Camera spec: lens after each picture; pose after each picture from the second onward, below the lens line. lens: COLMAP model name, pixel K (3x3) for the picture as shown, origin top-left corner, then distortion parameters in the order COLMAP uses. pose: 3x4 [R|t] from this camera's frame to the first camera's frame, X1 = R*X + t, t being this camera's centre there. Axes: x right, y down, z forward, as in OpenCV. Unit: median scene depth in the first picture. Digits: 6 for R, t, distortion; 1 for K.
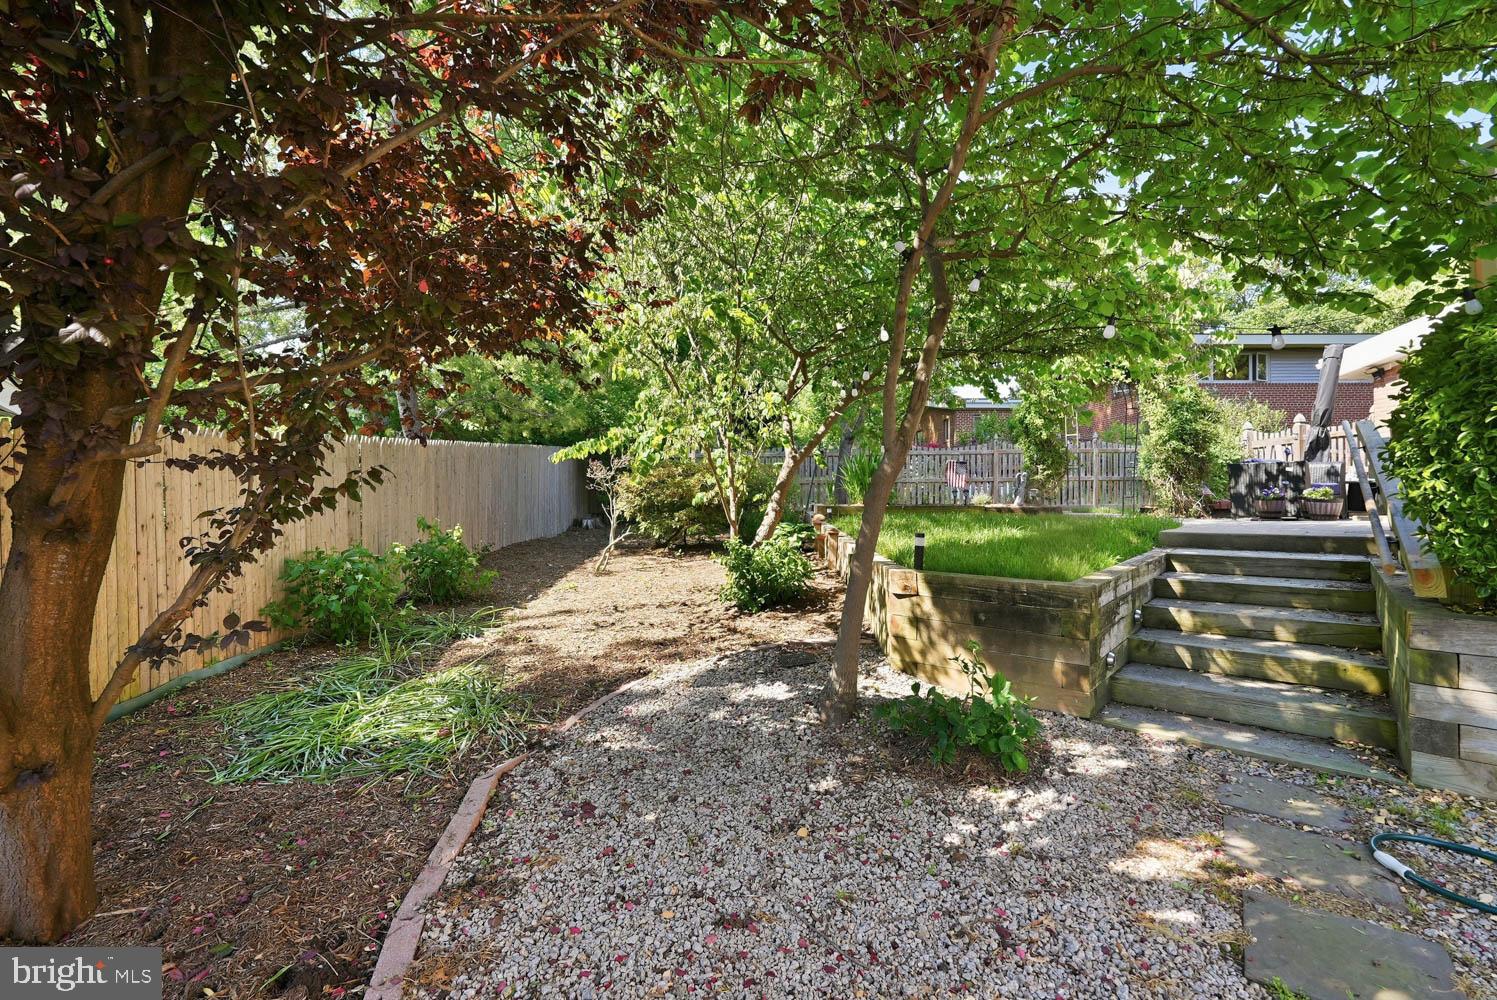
lens RADIAL K [[669.0, 0, 745.9], [0, 669.0, 487.2], [0, 0, 1]] dist [-0.018506, 0.008903]
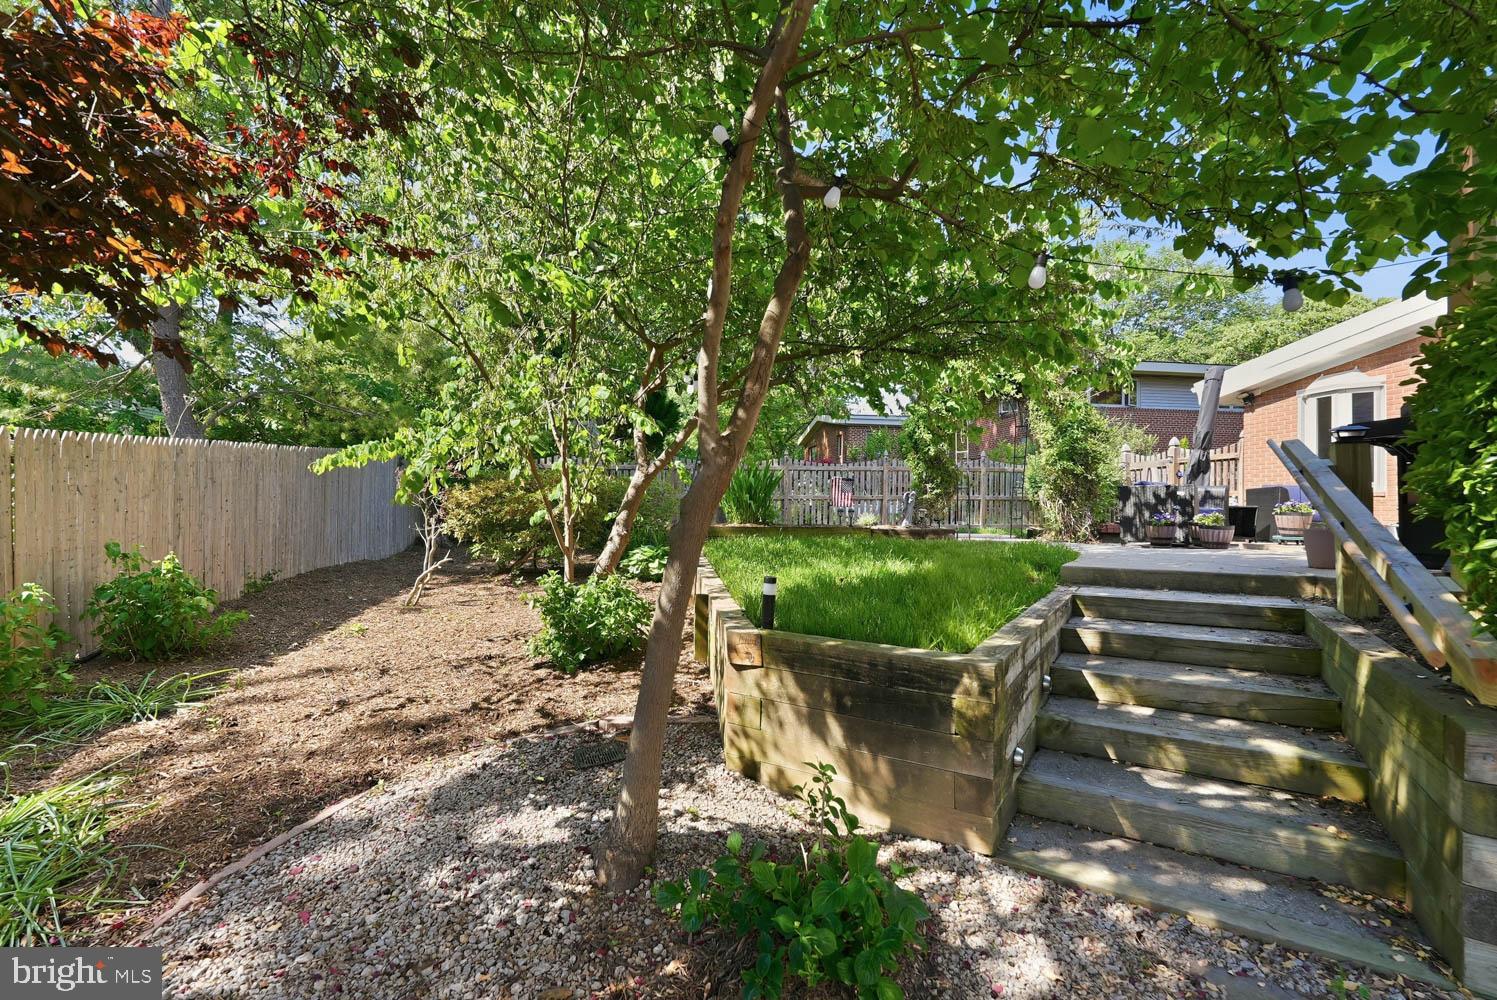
lens RADIAL K [[664.8, 0, 748.5], [0, 664.8, 500.0], [0, 0, 1]] dist [-0.018674, 0.008595]
pose [[0.988645, 0.013350, 0.149674, 0.084897], [-0.013289, 0.999911, -0.001405, -0.009156], [-0.149680, -0.000600, 0.988734, 0.192064]]
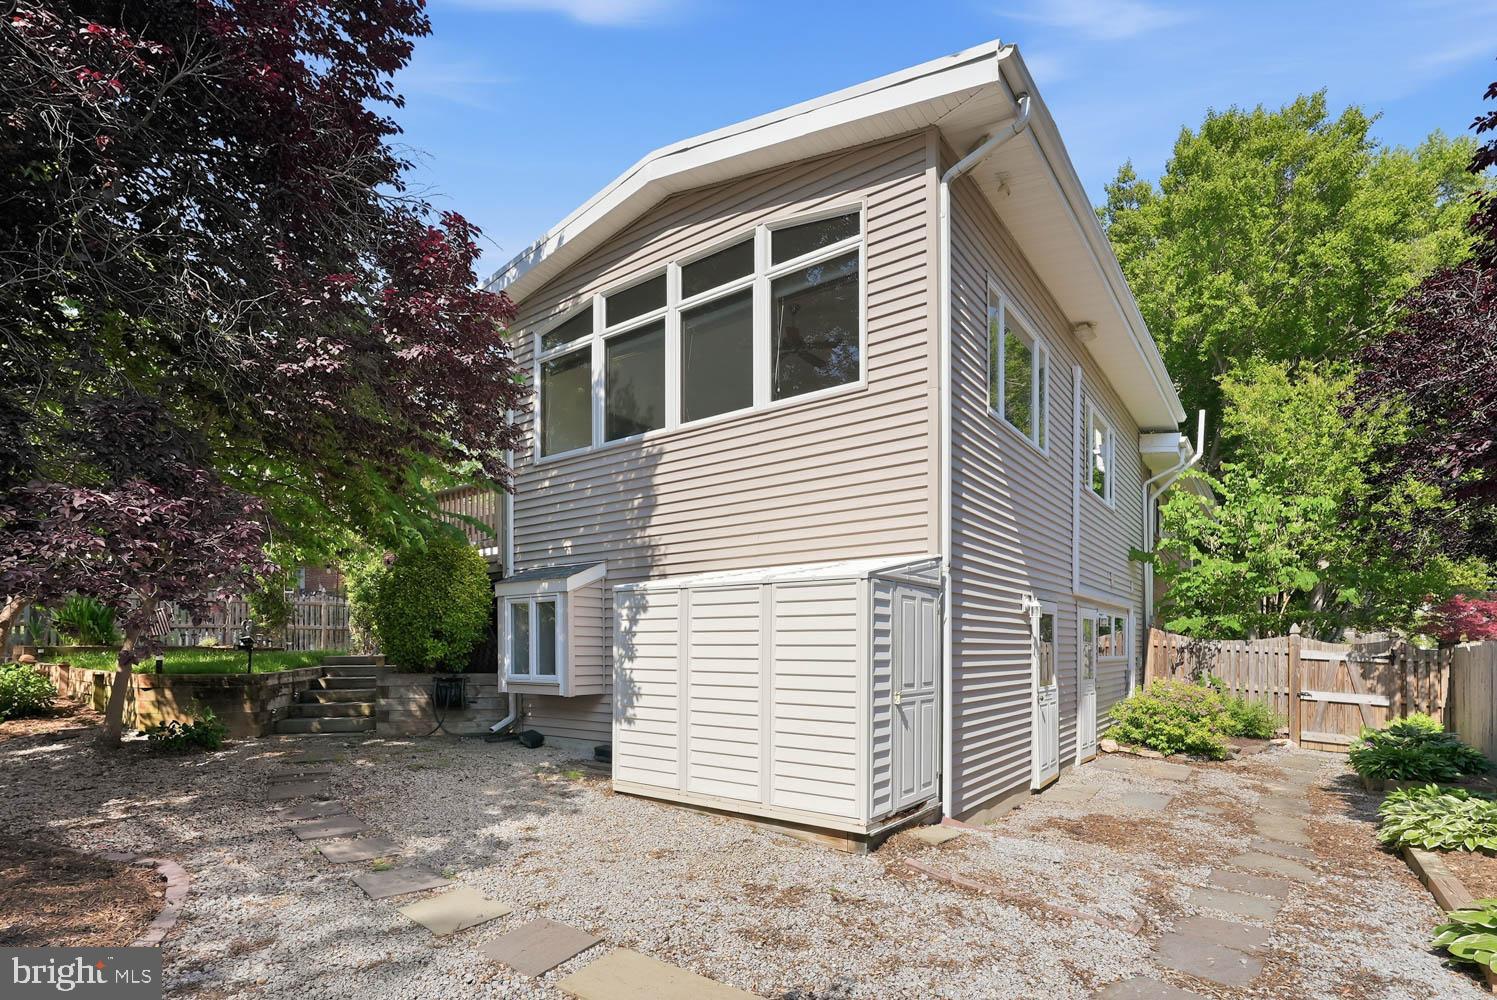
lens RADIAL K [[722.9, 0, 787.7], [0, 722.9, 504.6], [0, 0, 1]] dist [-0.003944, -0.000198]
pose [[0.532374, 0.168289, 0.829613, -0.321842], [-0.009778, 0.981196, -0.192764, 0.024674], [-0.846453, 0.094511, 0.524009, -0.909520]]
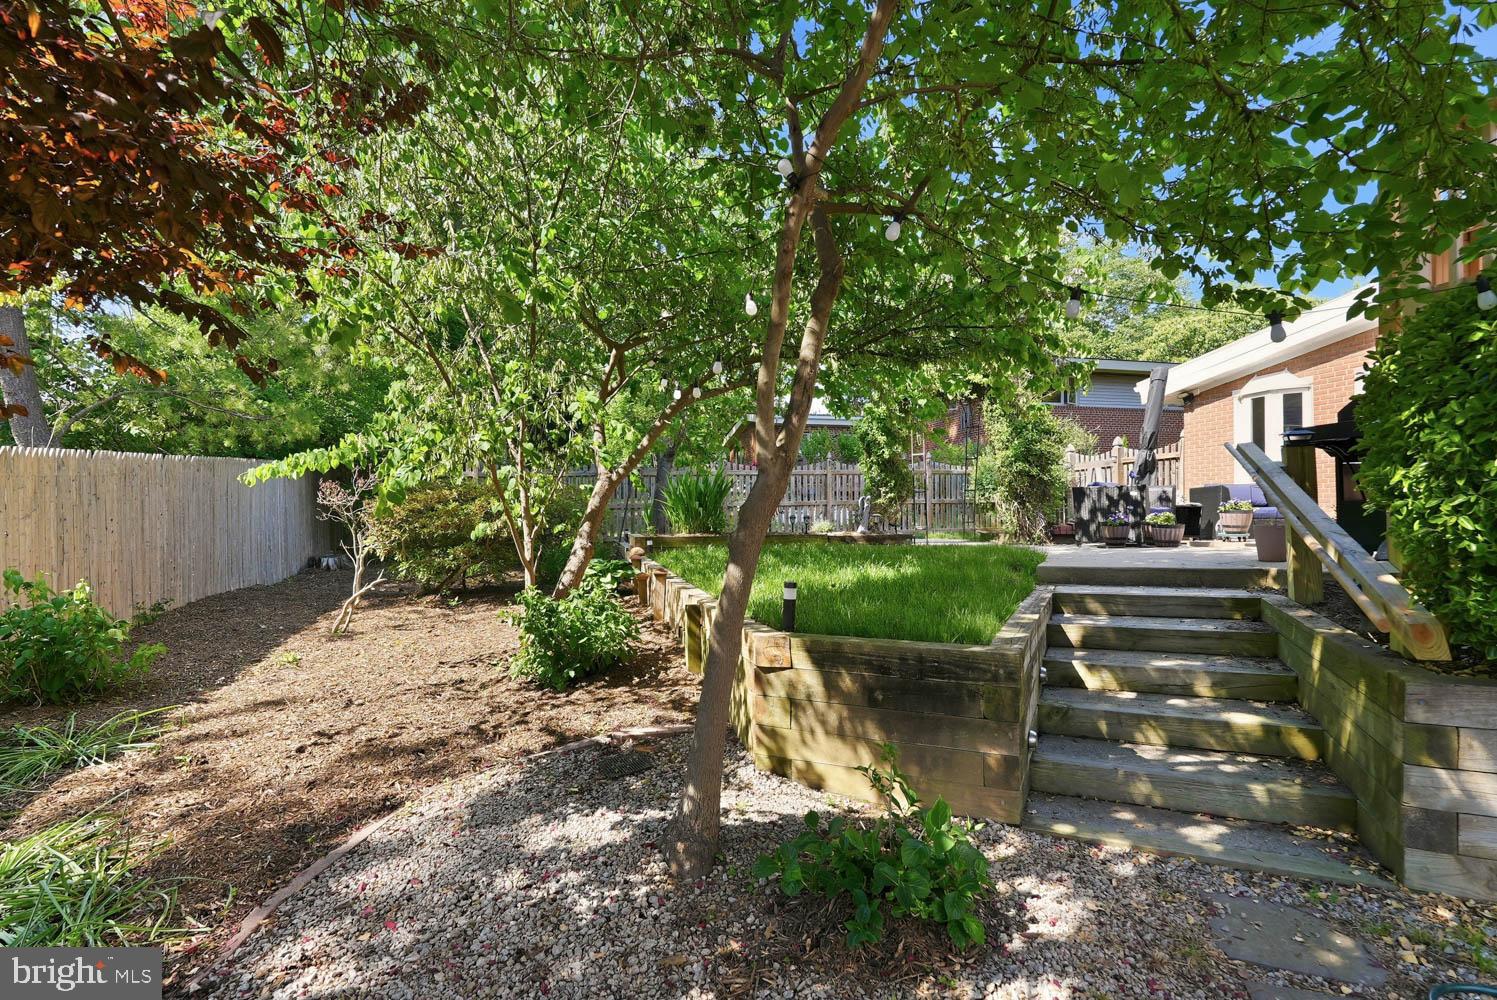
lens RADIAL K [[738.4, 0, 746.4], [0, 738.4, 519.8], [0, 0, 1]] dist [-0.017818, 0.011411]
pose [[0.963522, -0.009167, 0.267473, -0.004297], [0.005420, 0.999877, 0.014745, -0.008854], [-0.267576, -0.012757, 0.963452, 0.146651]]
